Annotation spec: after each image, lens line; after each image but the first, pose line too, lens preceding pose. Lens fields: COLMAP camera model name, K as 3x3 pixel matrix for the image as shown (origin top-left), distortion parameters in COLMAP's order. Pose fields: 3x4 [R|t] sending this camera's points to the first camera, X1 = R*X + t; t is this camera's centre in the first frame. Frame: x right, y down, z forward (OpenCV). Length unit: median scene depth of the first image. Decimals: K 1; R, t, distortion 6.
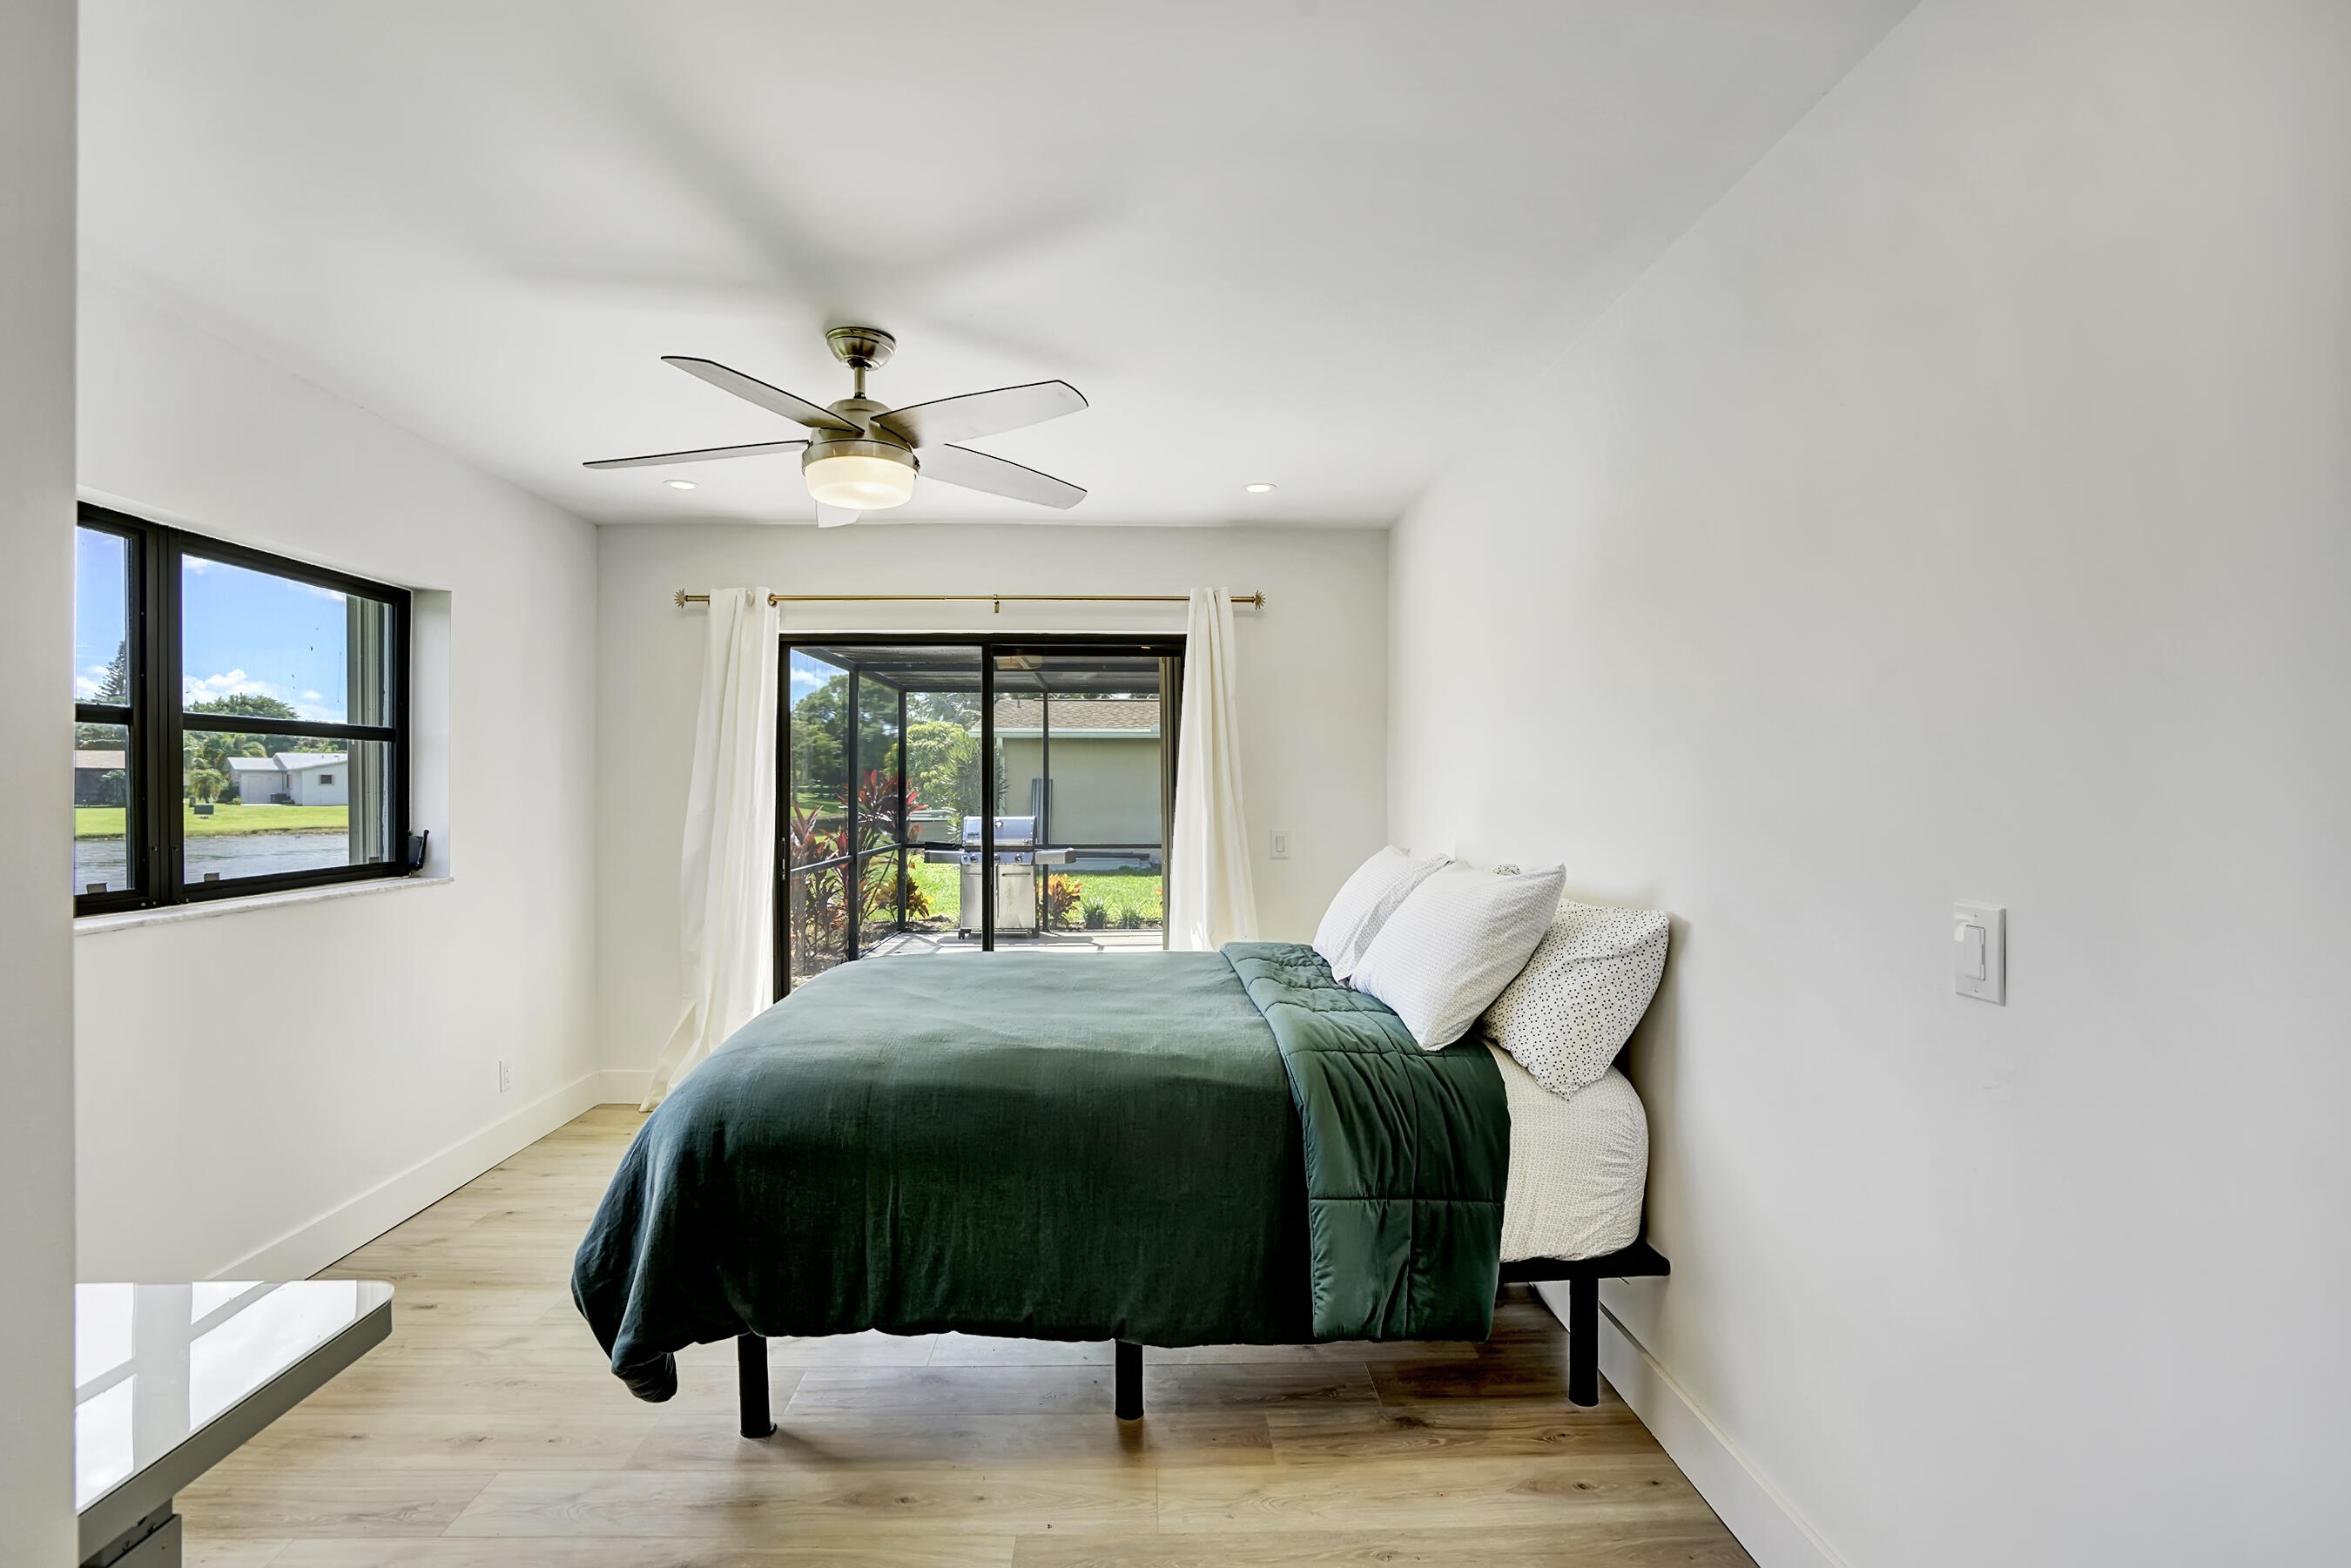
lens RADIAL K [[1086.4, 0, 1179.4], [0, 1086.4, 786.7], [0, 0, 1]] dist [-0.047986, 0.016297]
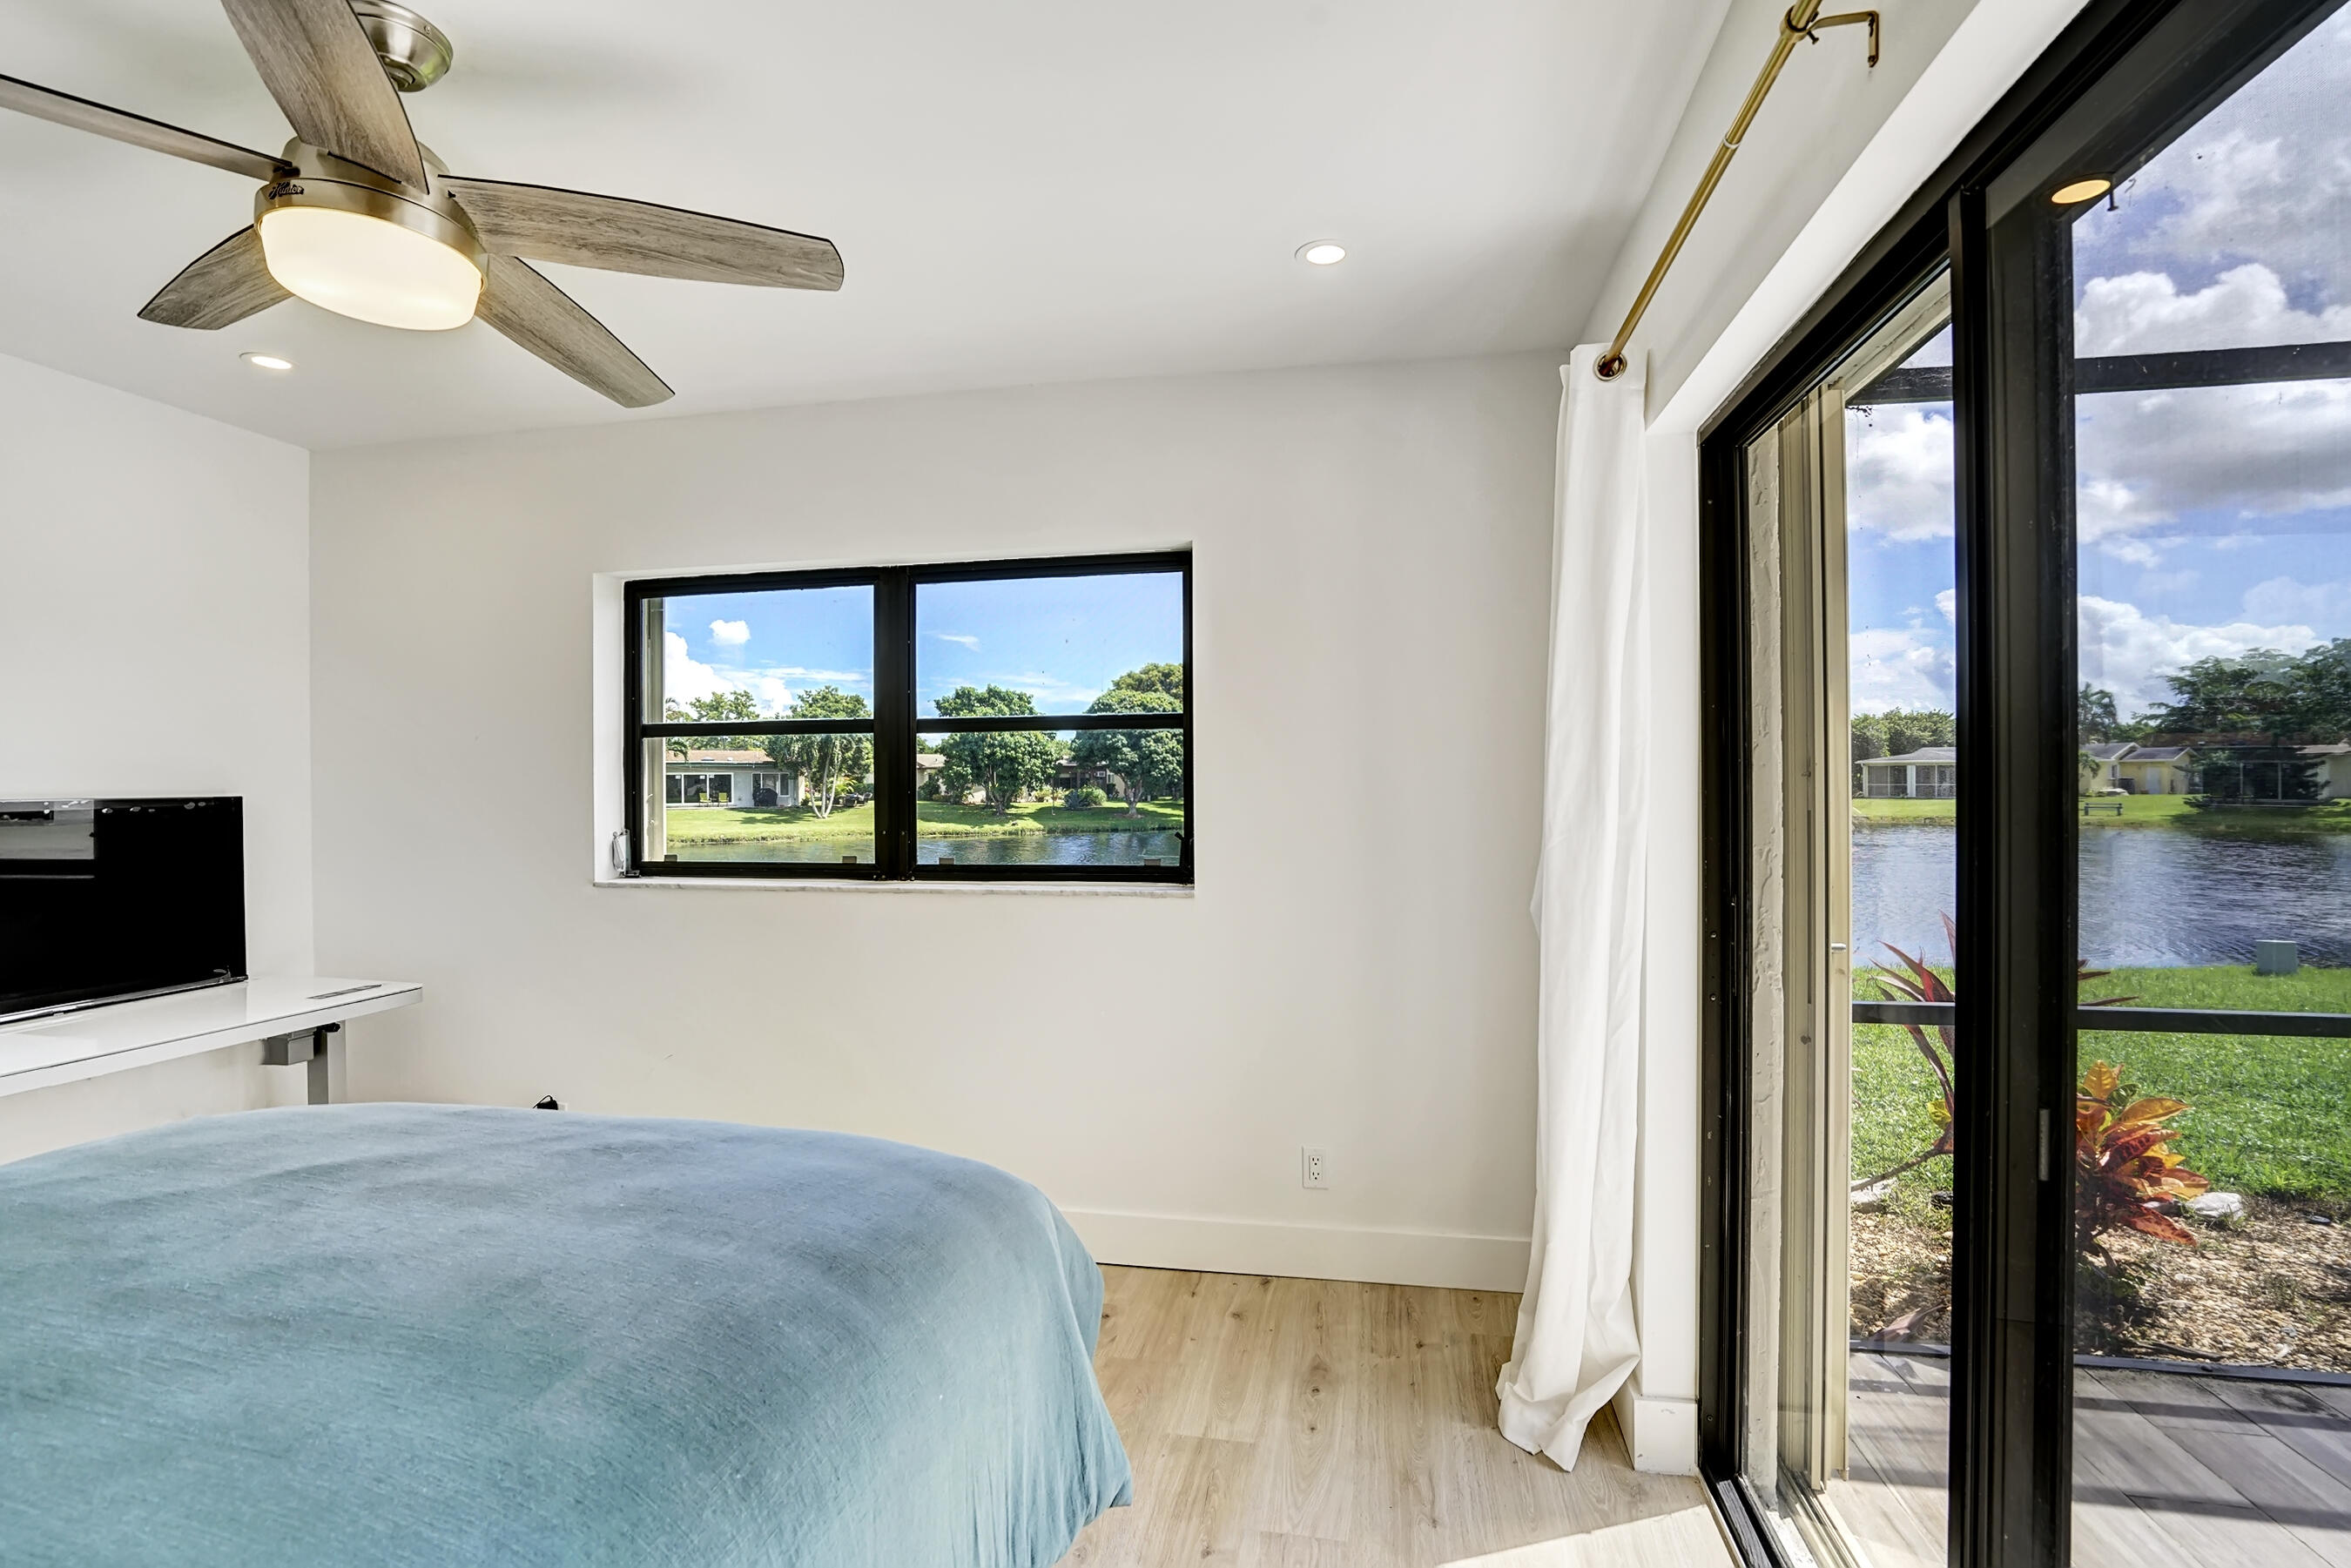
lens RADIAL K [[1086.4, 0, 1187.6], [0, 1086.4, 791.6], [0, 0, 1]] dist [-0.047986, 0.016297]
pose [[-0.219515, 0.006542, -0.975587, 0.123392], [0.007635, 0.999958, 0.004987, 0.005467], [0.975579, -0.006354, -0.219556, 1.124393]]
